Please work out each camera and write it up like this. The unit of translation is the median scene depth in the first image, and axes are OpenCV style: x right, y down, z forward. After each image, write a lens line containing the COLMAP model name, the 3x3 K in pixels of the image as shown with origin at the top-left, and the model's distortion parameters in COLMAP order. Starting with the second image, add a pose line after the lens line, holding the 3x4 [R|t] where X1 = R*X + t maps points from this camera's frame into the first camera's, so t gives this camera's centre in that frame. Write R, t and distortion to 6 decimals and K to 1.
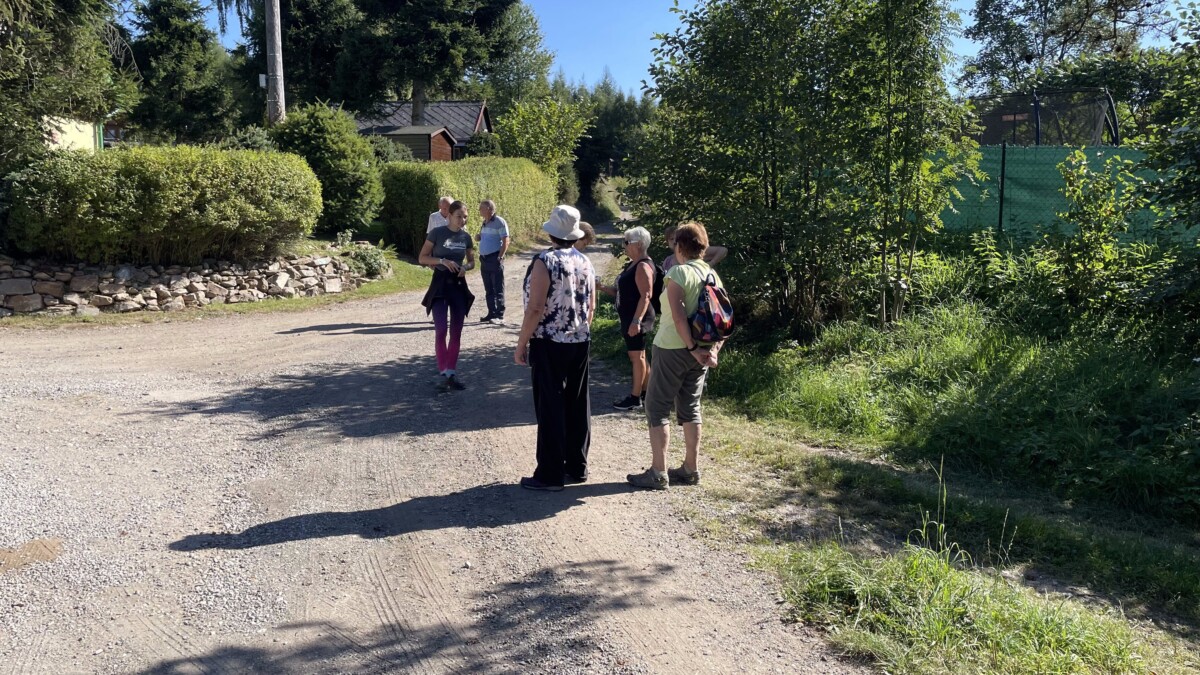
lens RADIAL K [[894.3, 0, 601.0], [0, 894.3, 337.4], [0, 0, 1]] dist [-0.000061, -0.001602]
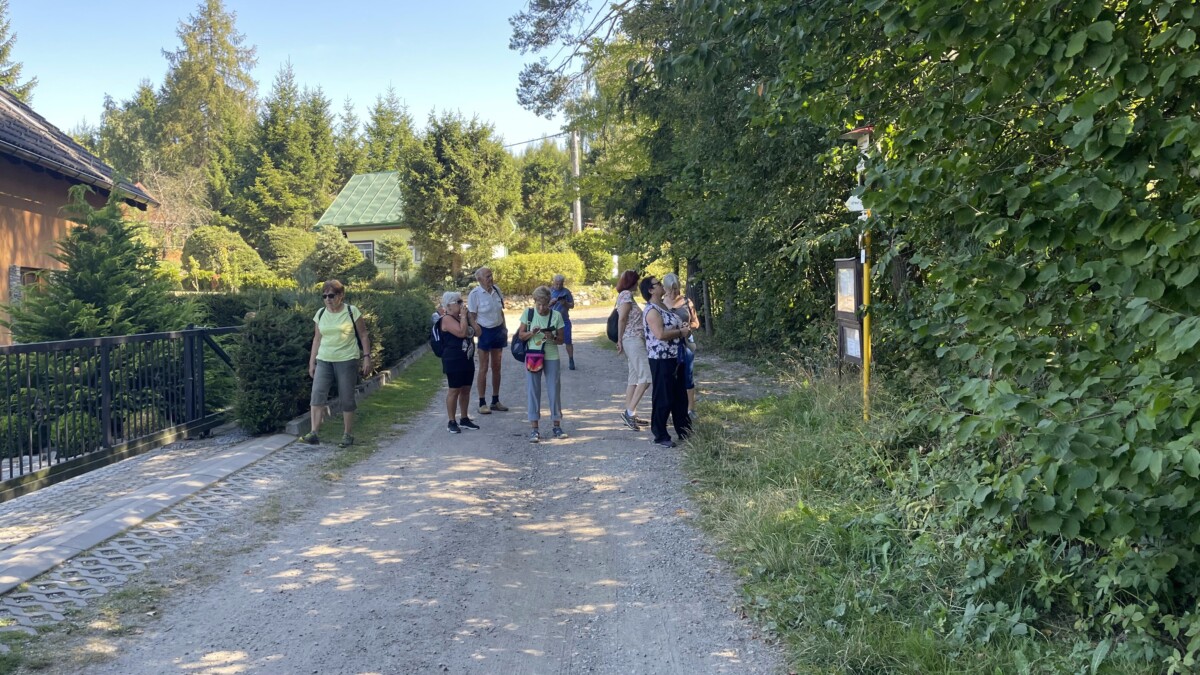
lens RADIAL K [[894.3, 0, 599.7], [0, 894.3, 336.1], [0, 0, 1]] dist [-0.000061, -0.001602]
pose [[0.923565, -0.005630, -0.383400, 0.736823], [-0.016903, 0.998322, -0.055378, 0.183308], [0.383069, 0.057626, 0.921921, -1.380331]]
